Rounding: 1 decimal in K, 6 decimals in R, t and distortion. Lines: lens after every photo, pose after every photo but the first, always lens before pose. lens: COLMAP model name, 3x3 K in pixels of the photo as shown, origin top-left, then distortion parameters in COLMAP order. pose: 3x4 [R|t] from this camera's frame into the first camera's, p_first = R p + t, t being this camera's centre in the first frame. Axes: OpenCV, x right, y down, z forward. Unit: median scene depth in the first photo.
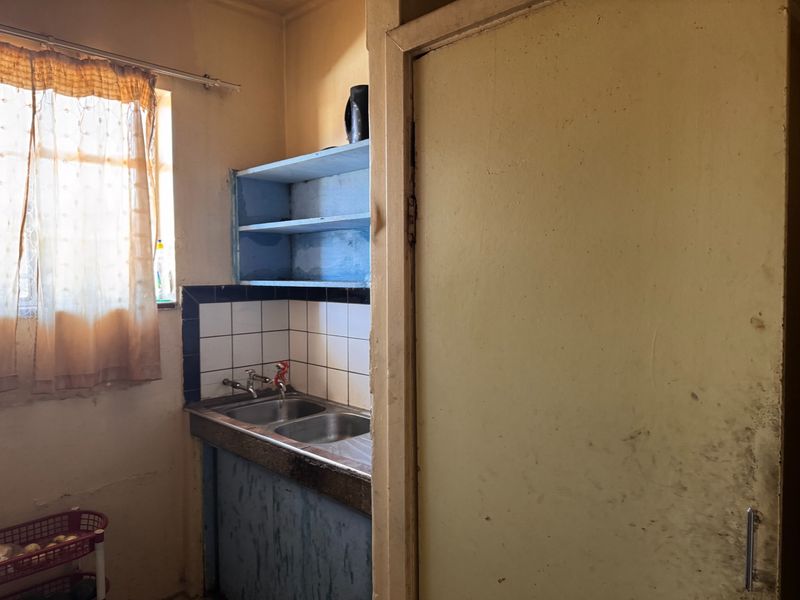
lens RADIAL K [[563.8, 0, 397.0], [0, 563.8, 298.0], [0, 0, 1]] dist [0.054882, -0.069735]
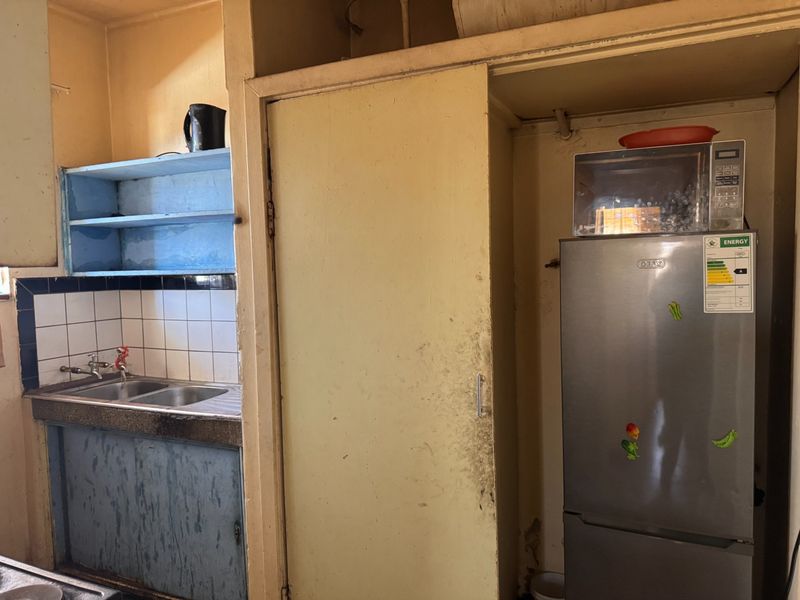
lens RADIAL K [[563.8, 0, 402.6], [0, 563.8, 306.2], [0, 0, 1]] dist [0.054882, -0.069735]
pose [[0.931537, -0.041057, 0.361322, -0.124654], [0.033928, 0.999085, 0.026053, 0.034404], [-0.362061, -0.012011, 0.932077, -0.284283]]
